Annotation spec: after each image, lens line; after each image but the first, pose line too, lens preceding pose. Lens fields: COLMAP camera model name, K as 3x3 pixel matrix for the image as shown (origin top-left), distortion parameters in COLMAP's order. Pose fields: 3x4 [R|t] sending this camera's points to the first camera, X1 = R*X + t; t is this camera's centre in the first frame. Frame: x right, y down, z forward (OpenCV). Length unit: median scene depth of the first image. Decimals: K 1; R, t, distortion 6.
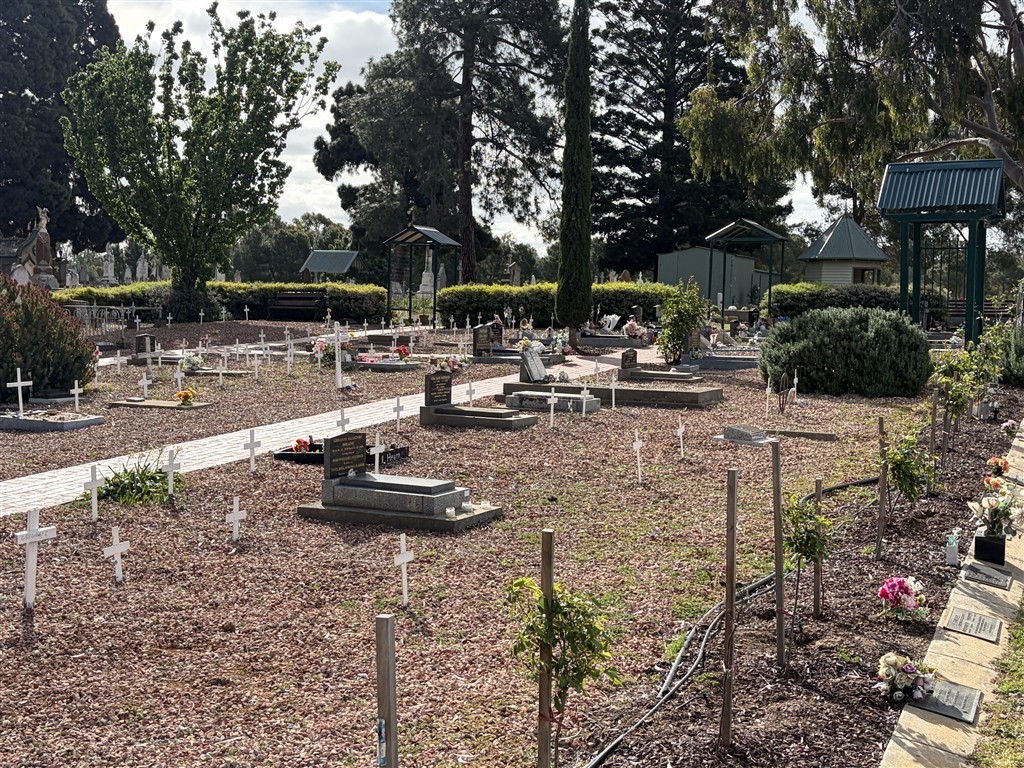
lens RADIAL K [[1272.2, 0, 510.0], [0, 1272.2, 389.6], [0, 0, 1]] dist [0.041197, 0.000000]
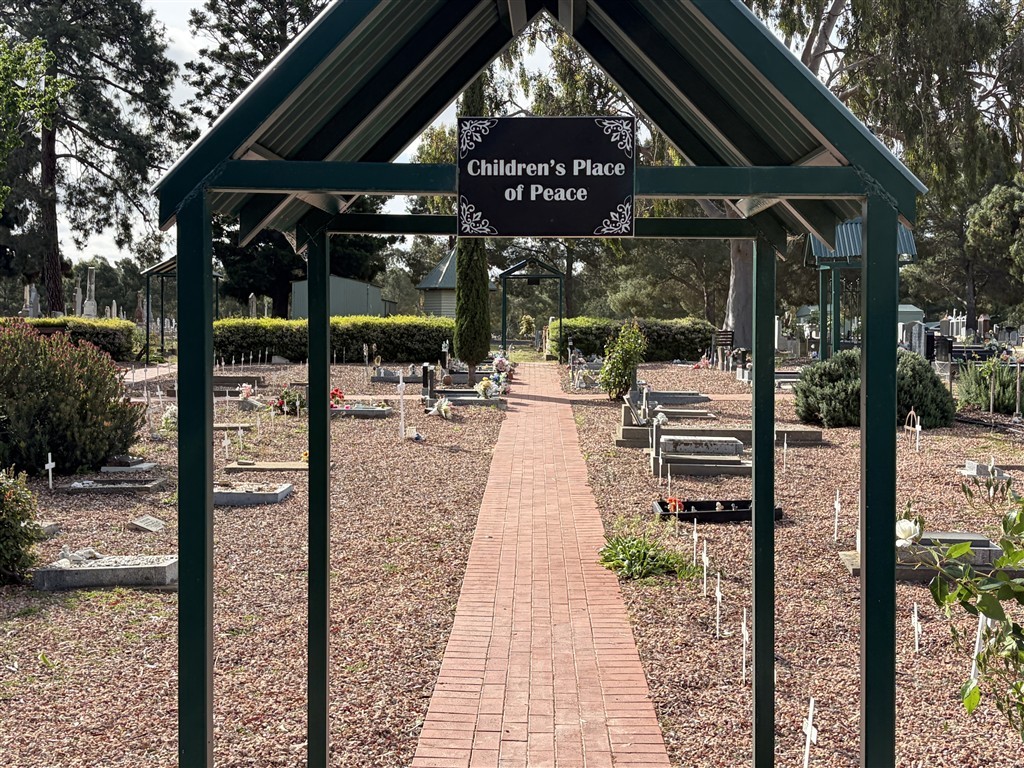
lens RADIAL K [[1272.2, 0, 510.4], [0, 1272.2, 378.7], [0, 0, 1]] dist [0.041197, 0.000000]
pose [[0.911786, -0.022769, 0.410035, -0.148713], [0.032928, 0.999300, -0.017732, -0.008739], [-0.409344, 0.029670, 0.911897, 0.031653]]
